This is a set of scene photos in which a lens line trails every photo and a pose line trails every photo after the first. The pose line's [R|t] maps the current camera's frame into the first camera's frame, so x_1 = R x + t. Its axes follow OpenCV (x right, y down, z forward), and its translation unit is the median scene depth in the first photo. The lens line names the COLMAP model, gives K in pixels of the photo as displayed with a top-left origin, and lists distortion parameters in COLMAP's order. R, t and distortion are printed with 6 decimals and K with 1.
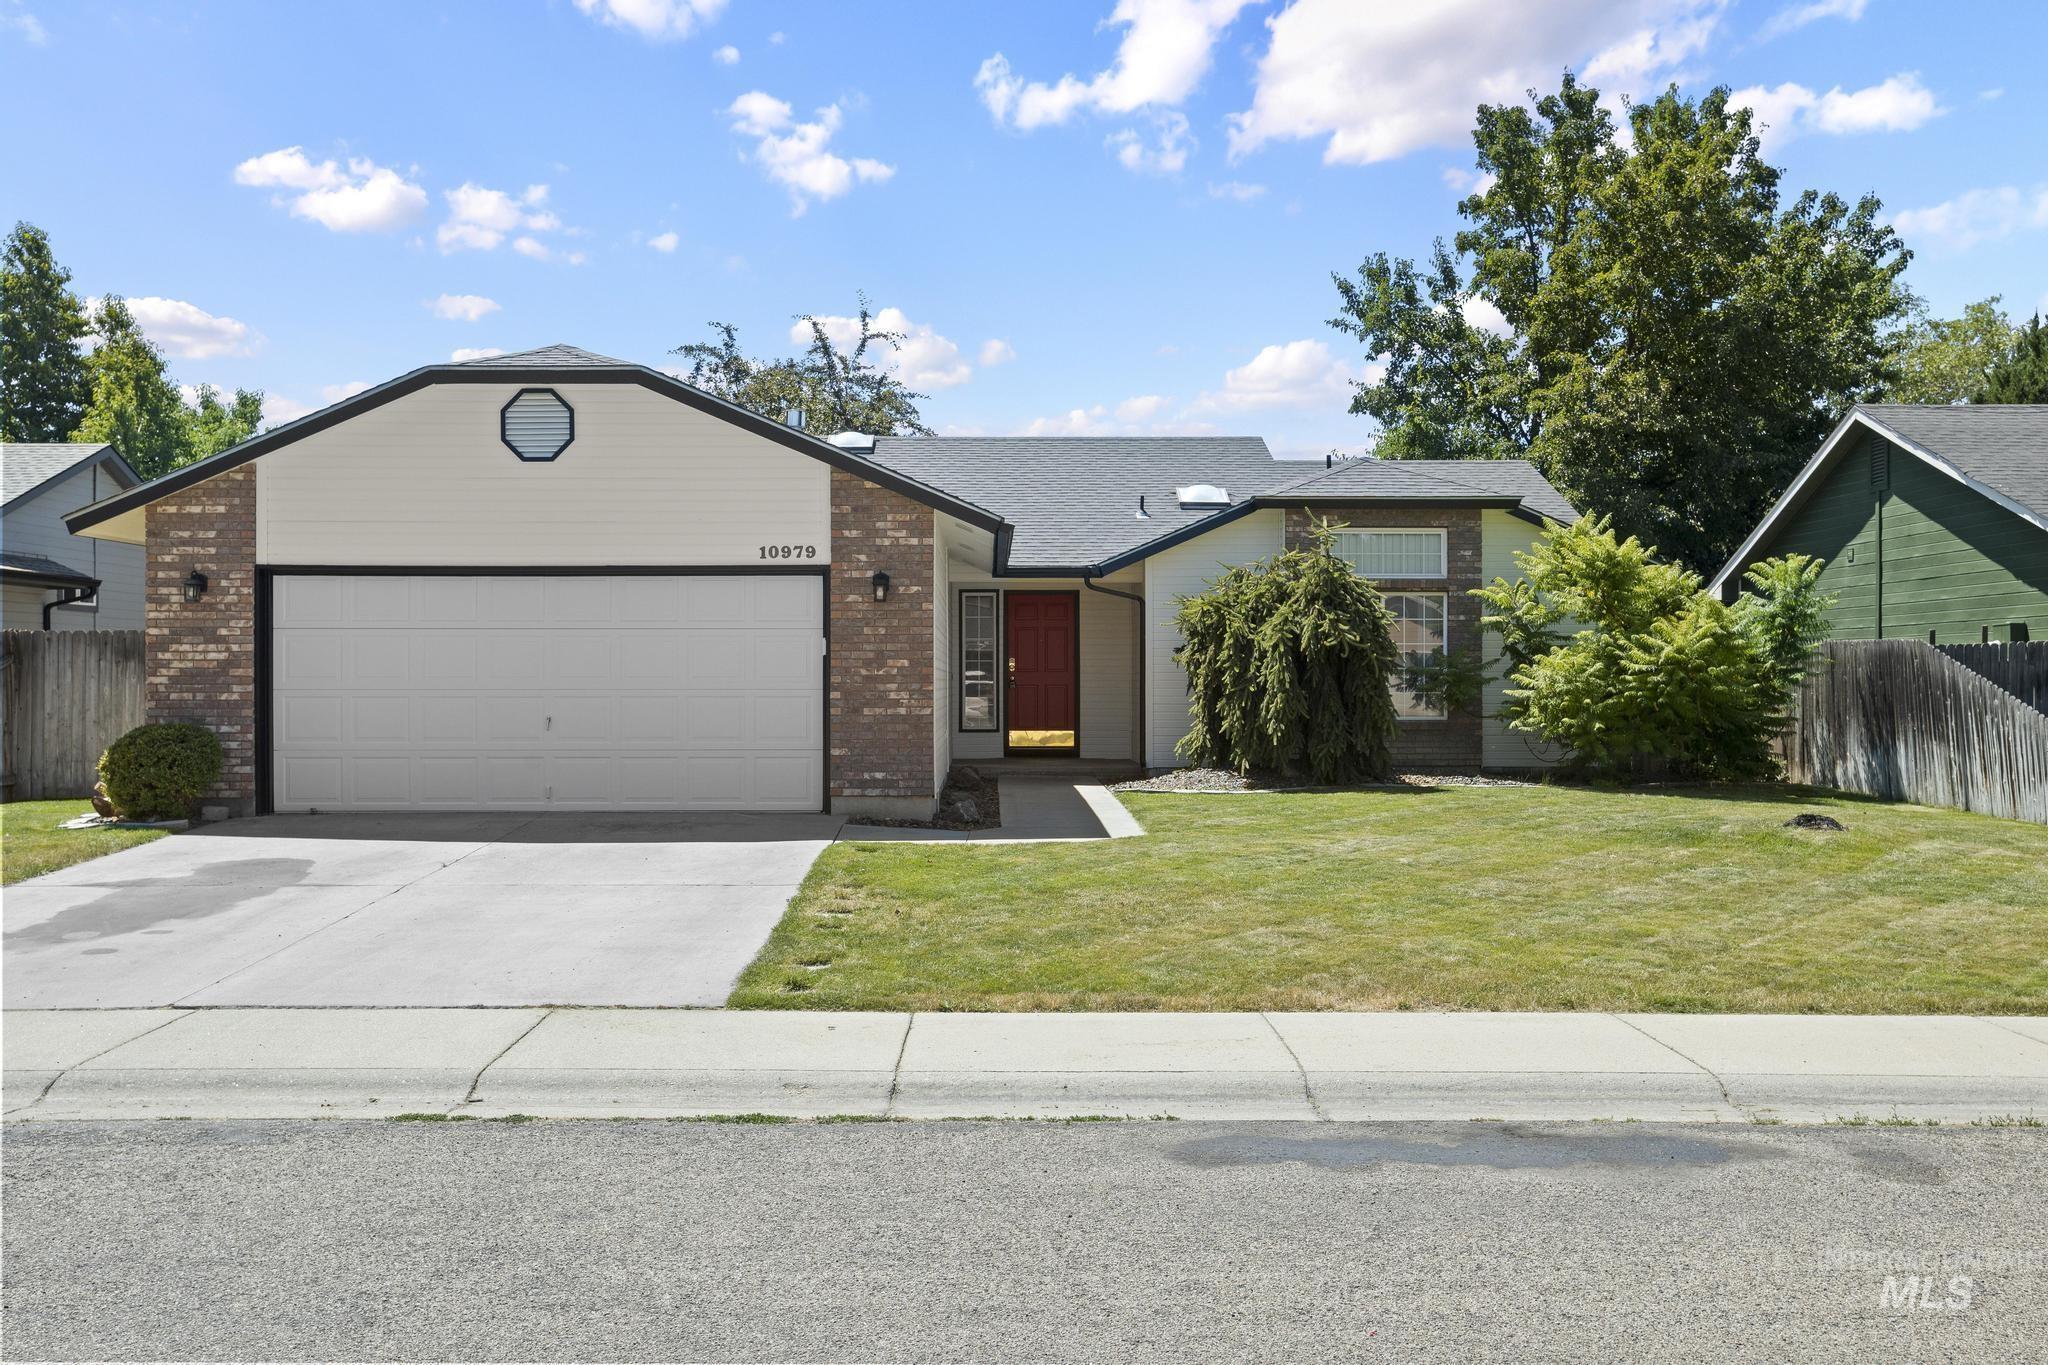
lens RADIAL K [[1899.1, 0, 1024.0], [0, 1899.1, 682.5], [0, 0, 1]] dist [-0.006633, 0.005144]
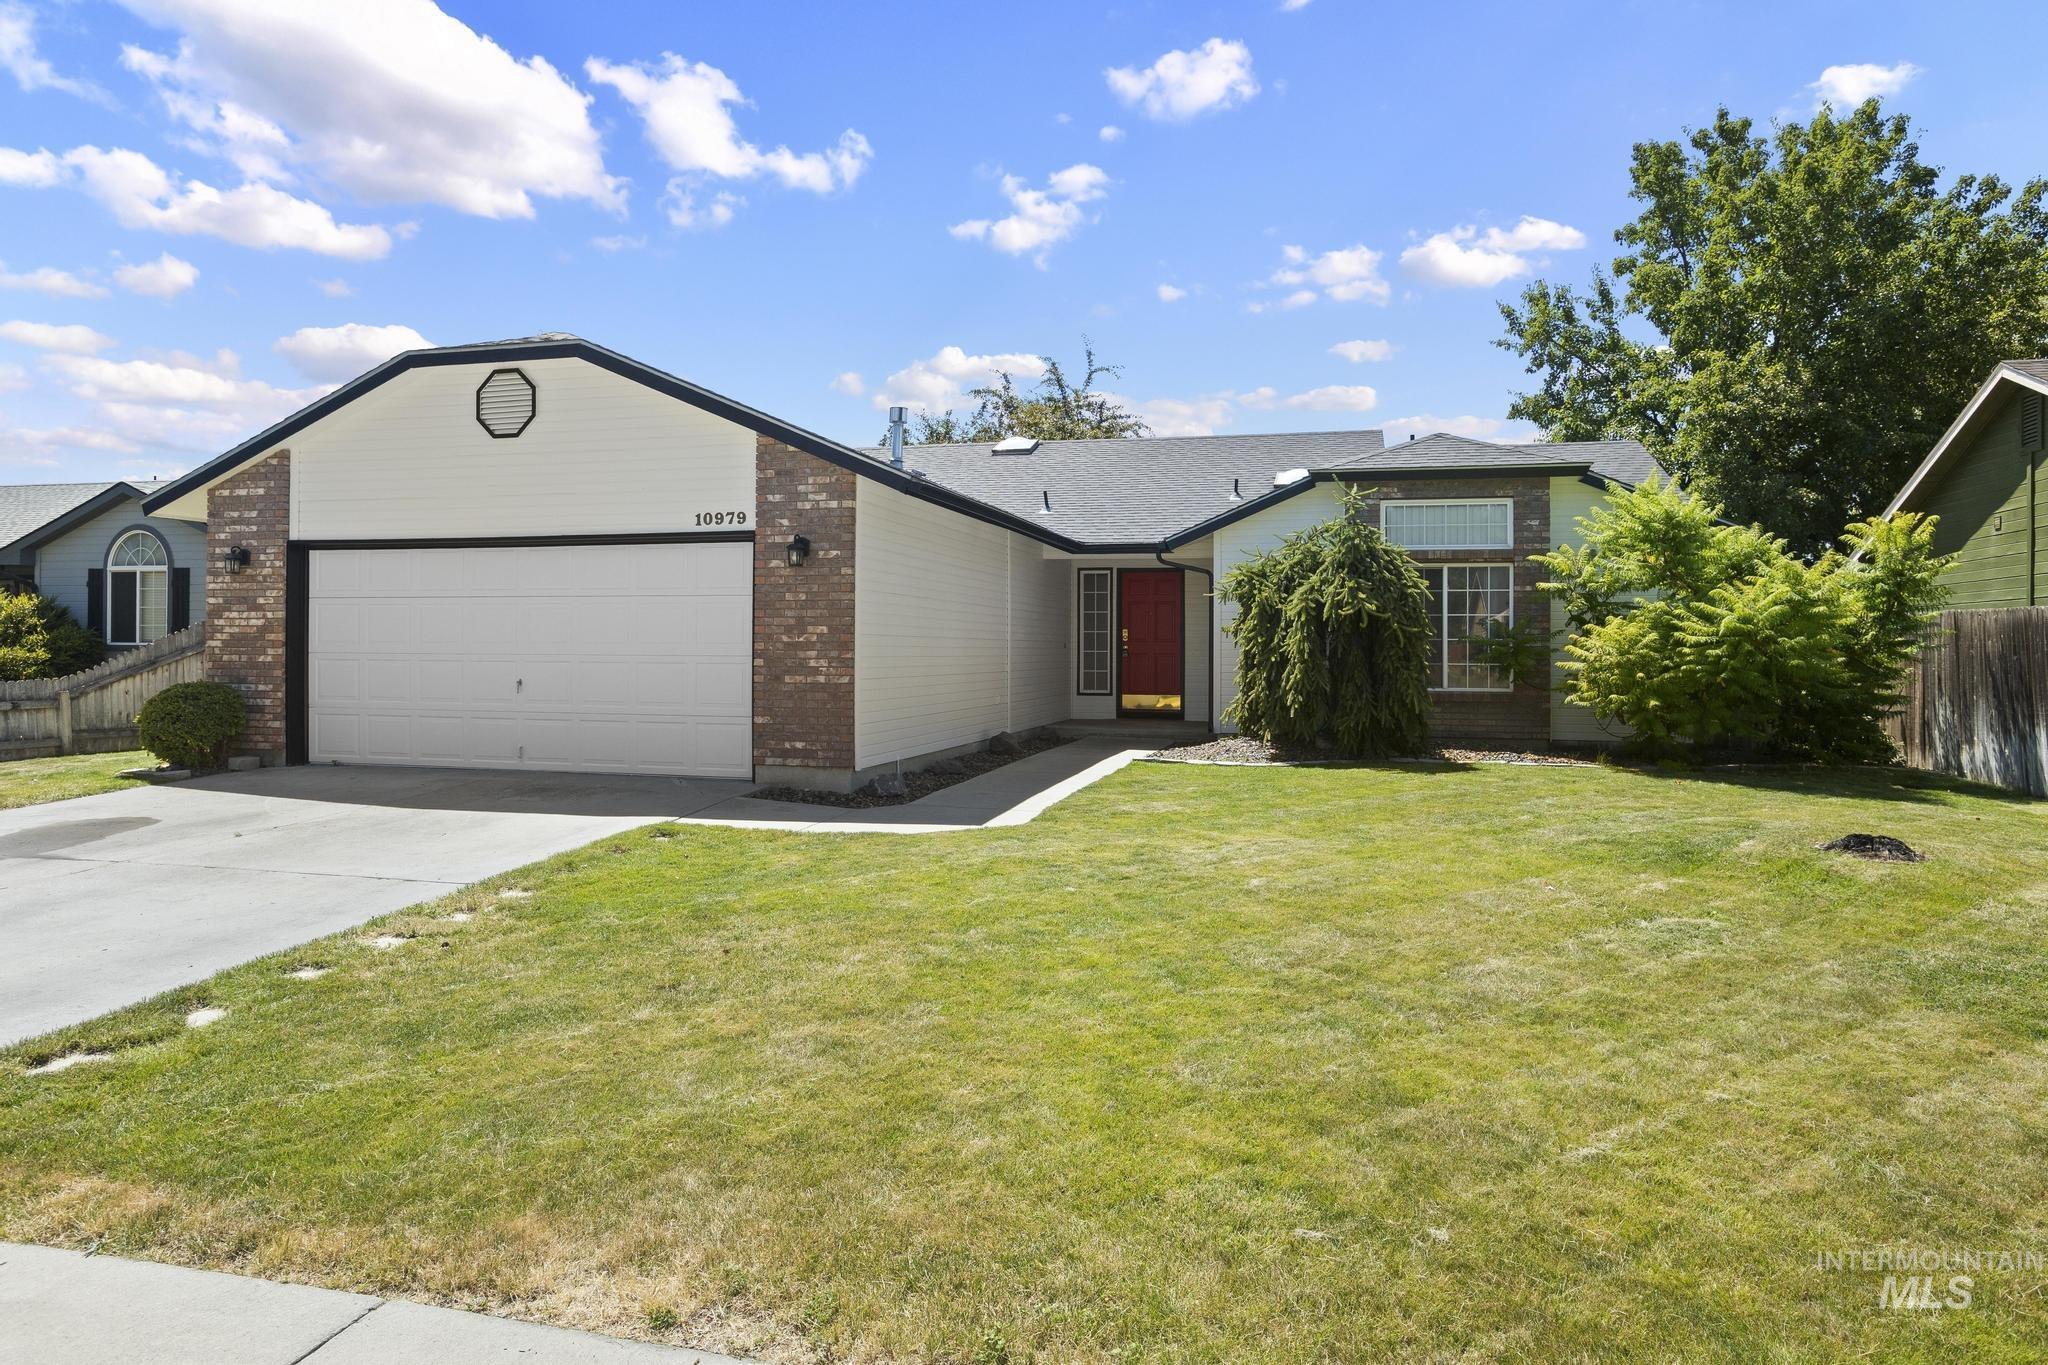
lens RADIAL K [[1282.2, 0, 1020.1], [0, 1282.2, 641.5], [0, 0, 1]] dist [-0.041325, 0.039507]
pose [[0.962997, 0.004565, -0.269475, 0.169360], [-0.006646, 0.999955, -0.006810, -0.000385], [0.269431, 0.008349, 0.962983, 0.320280]]
